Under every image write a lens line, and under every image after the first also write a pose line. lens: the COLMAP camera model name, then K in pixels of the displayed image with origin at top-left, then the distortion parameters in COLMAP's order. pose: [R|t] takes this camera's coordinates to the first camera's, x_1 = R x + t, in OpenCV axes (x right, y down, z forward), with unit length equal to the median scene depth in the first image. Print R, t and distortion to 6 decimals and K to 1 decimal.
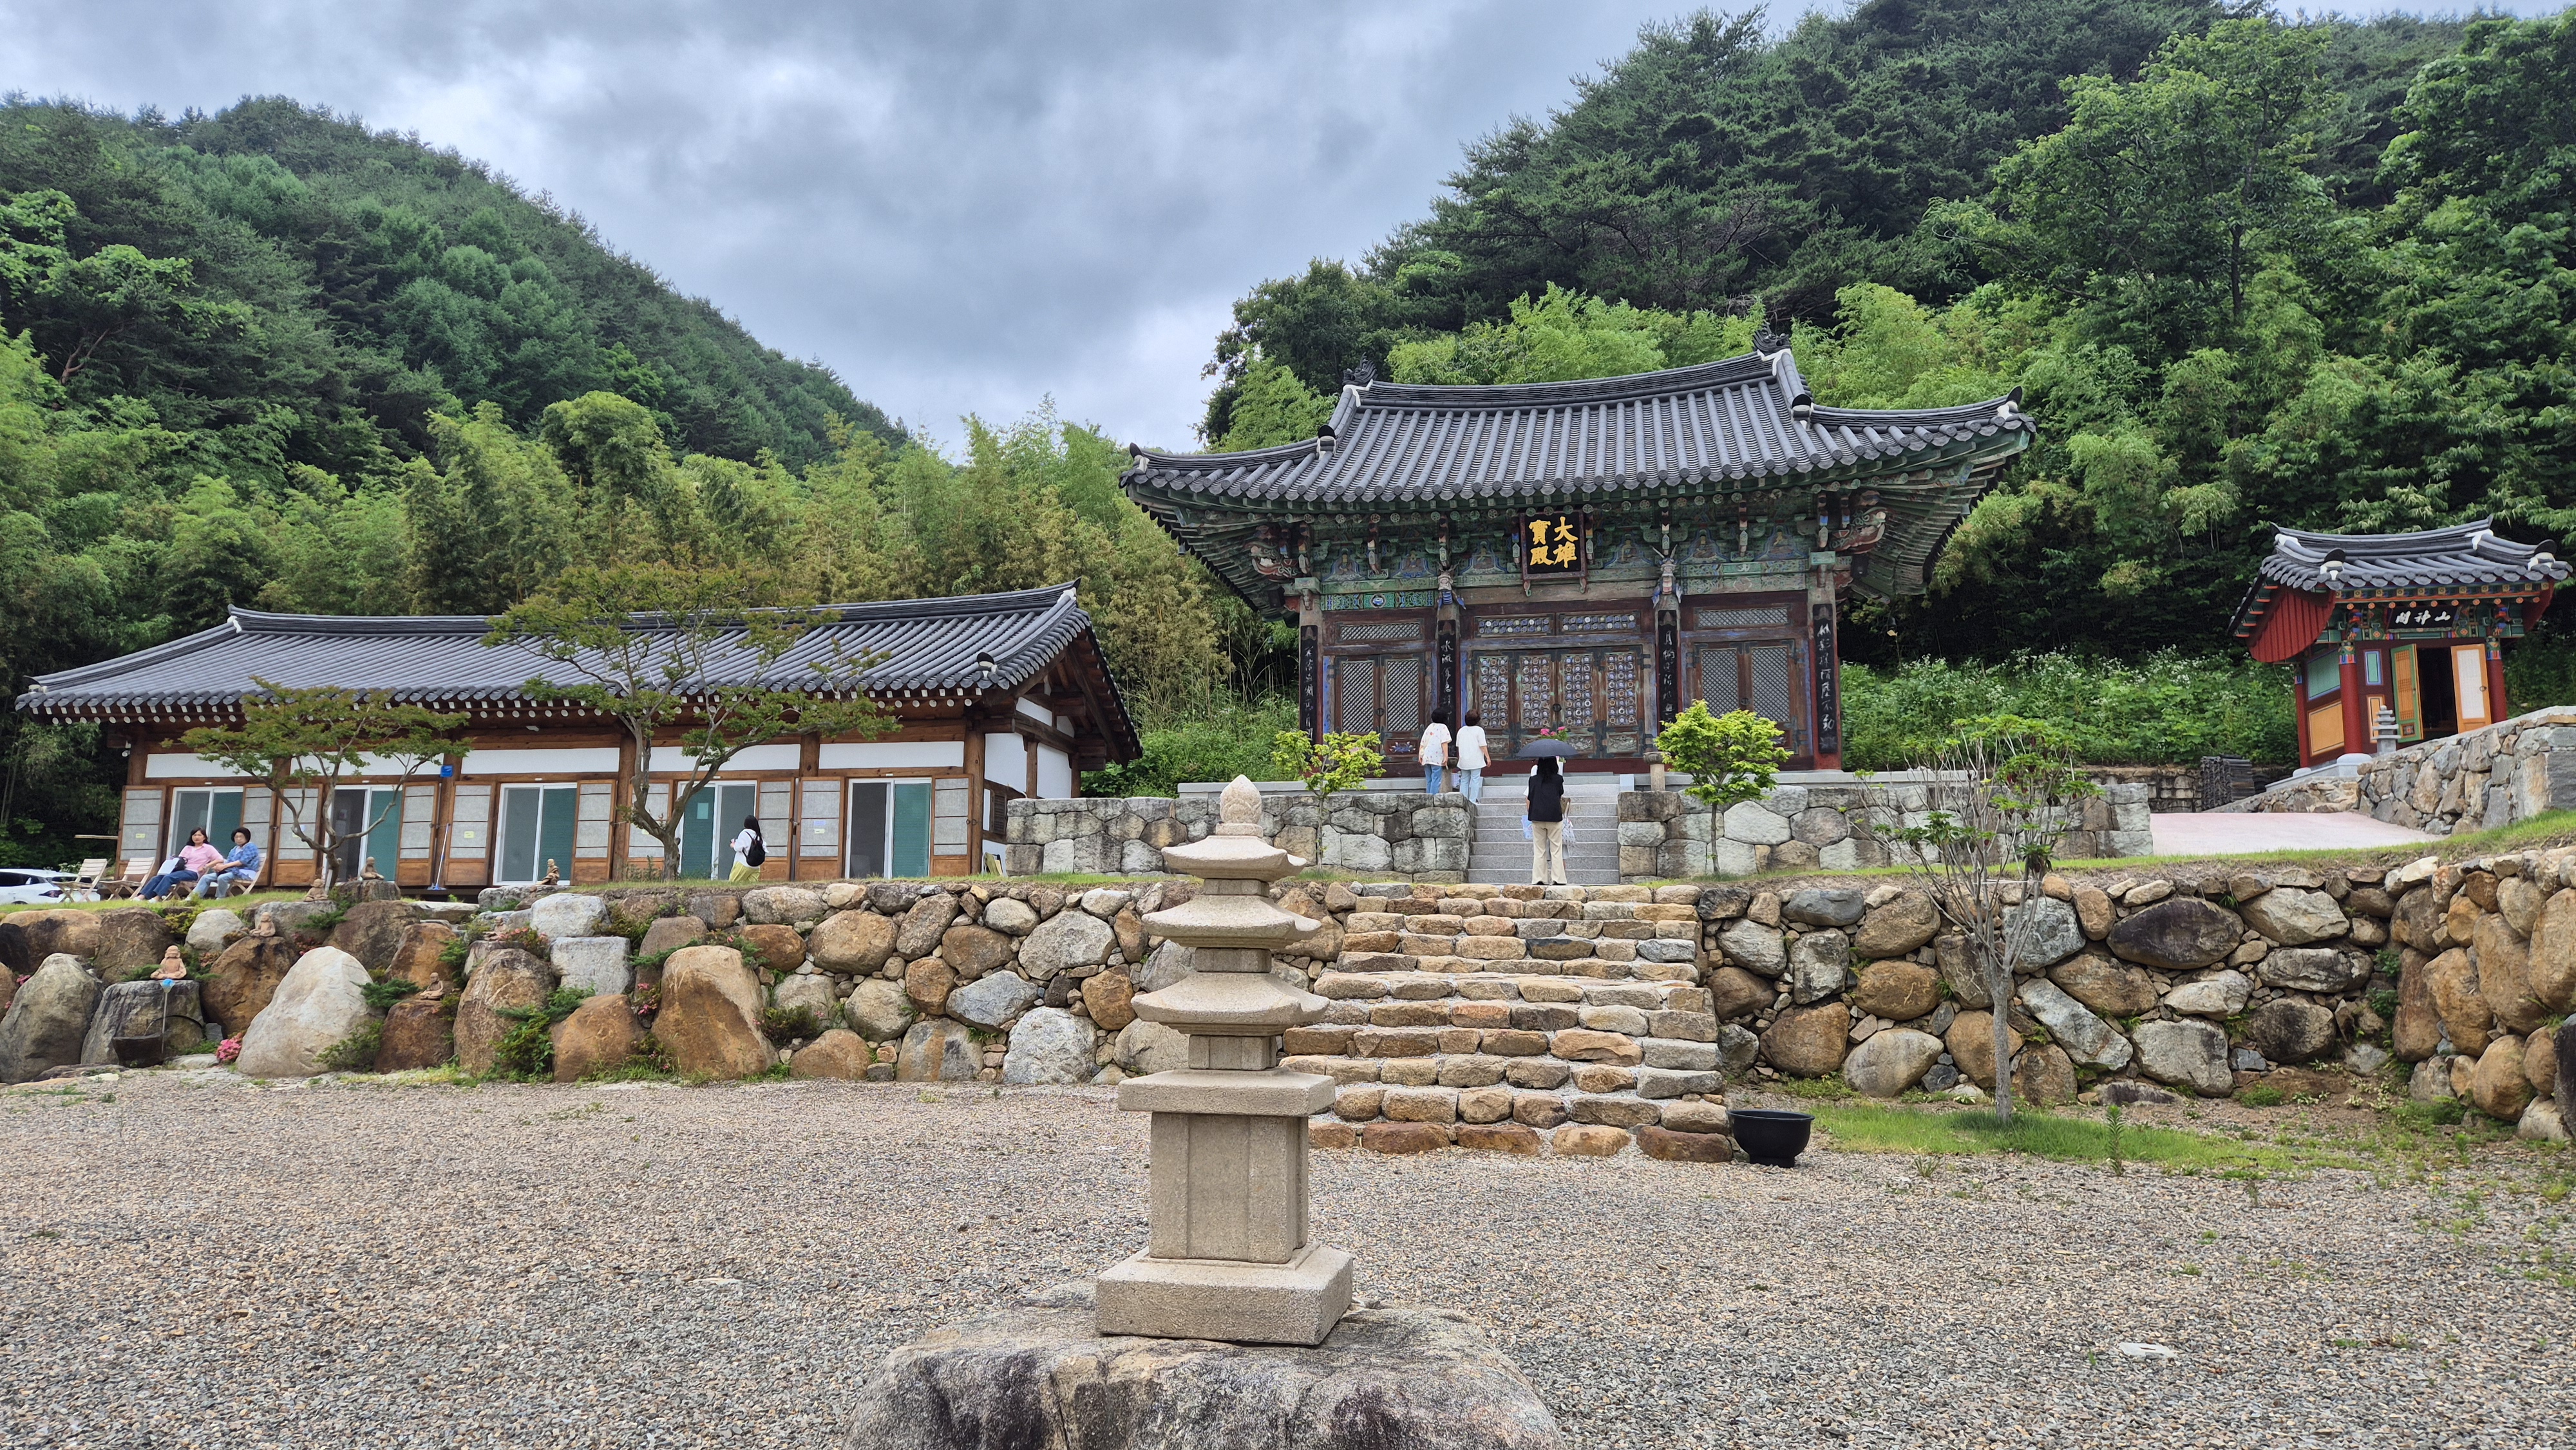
lens RADIAL K [[1640.8, 0, 1288.0], [0, 1640.8, 725.0], [0, 0, 1]] dist [0.034824, 0.000622]
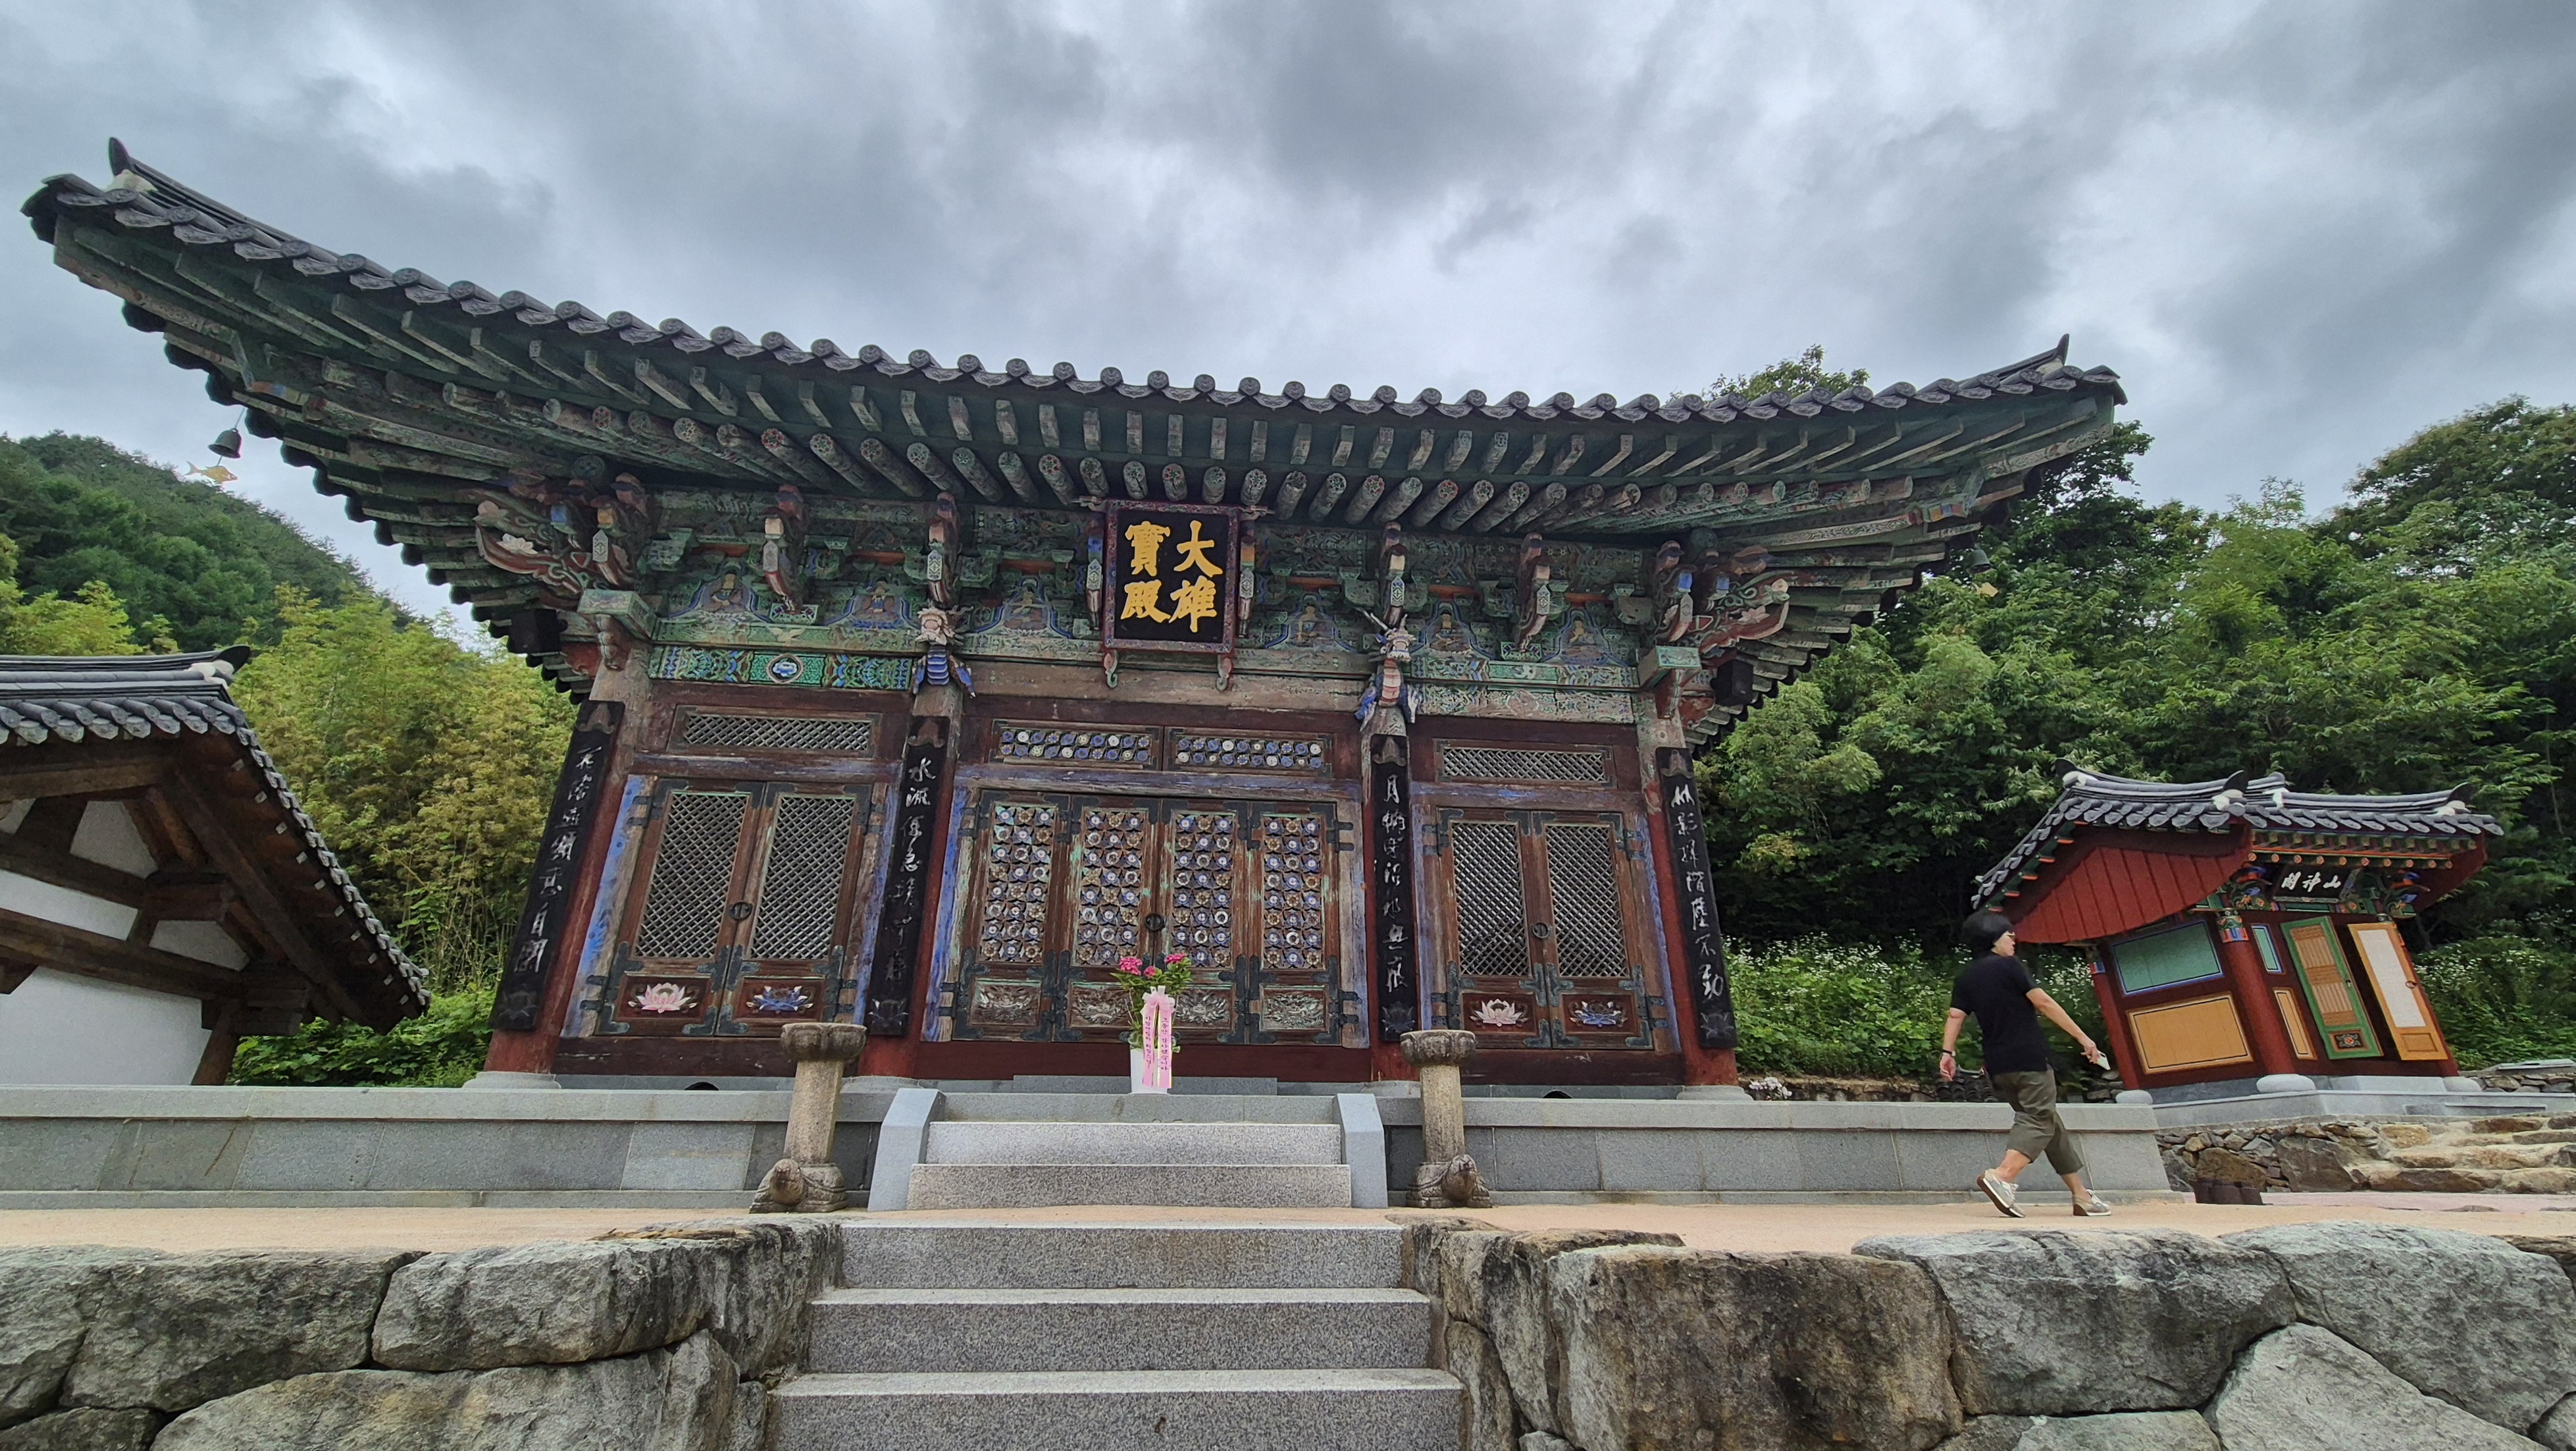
lens RADIAL K [[1073.7, 0, 1264.4], [0, 1073.7, 719.2], [0, 0, 1]] dist [0.001199, 0.000447]
pose [[0.951928, 0.120332, 0.281699, 0.101940], [-0.040313, 0.960826, -0.274205, 0.015410], [-0.303659, 0.249667, 0.919488, 0.702444]]
